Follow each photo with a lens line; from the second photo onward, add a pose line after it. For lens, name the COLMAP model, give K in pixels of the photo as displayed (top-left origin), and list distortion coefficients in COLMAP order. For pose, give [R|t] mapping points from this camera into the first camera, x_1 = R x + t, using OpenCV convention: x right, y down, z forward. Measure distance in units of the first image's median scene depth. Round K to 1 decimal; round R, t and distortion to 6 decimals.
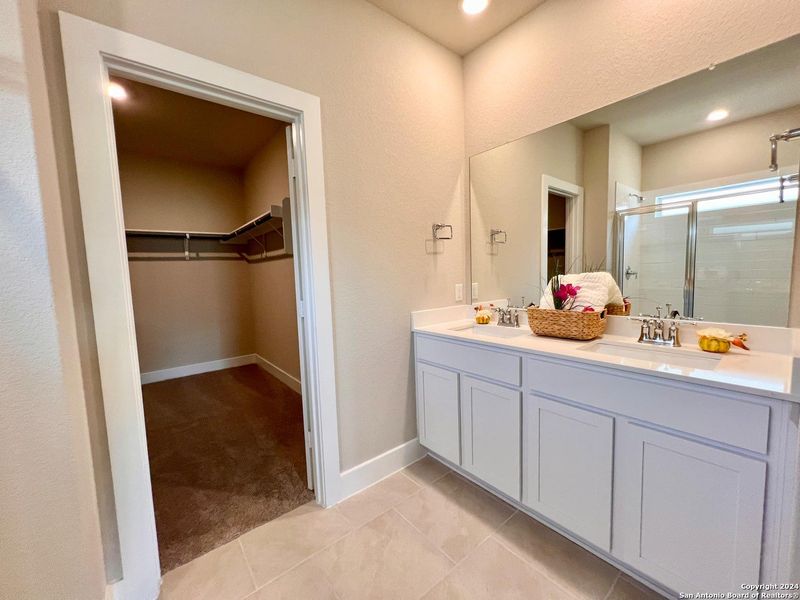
lens RADIAL K [[319.6, 0, 399.0], [0, 319.6, 299.1], [0, 0, 1]] dist [-0.001834, 0.000561]
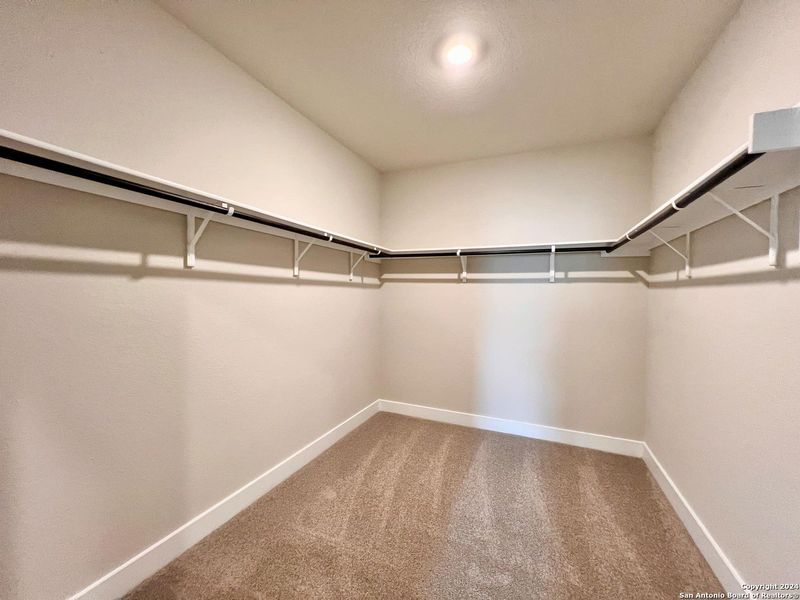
lens RADIAL K [[319.6, 0, 399.0], [0, 319.6, 299.1], [0, 0, 1]] dist [-0.001834, 0.000561]
pose [[0.456872, 0.053398, -0.887928, -0.173759], [-0.107137, 0.994233, 0.004665, -0.050182], [0.883057, 0.092998, 0.459958, 0.362392]]
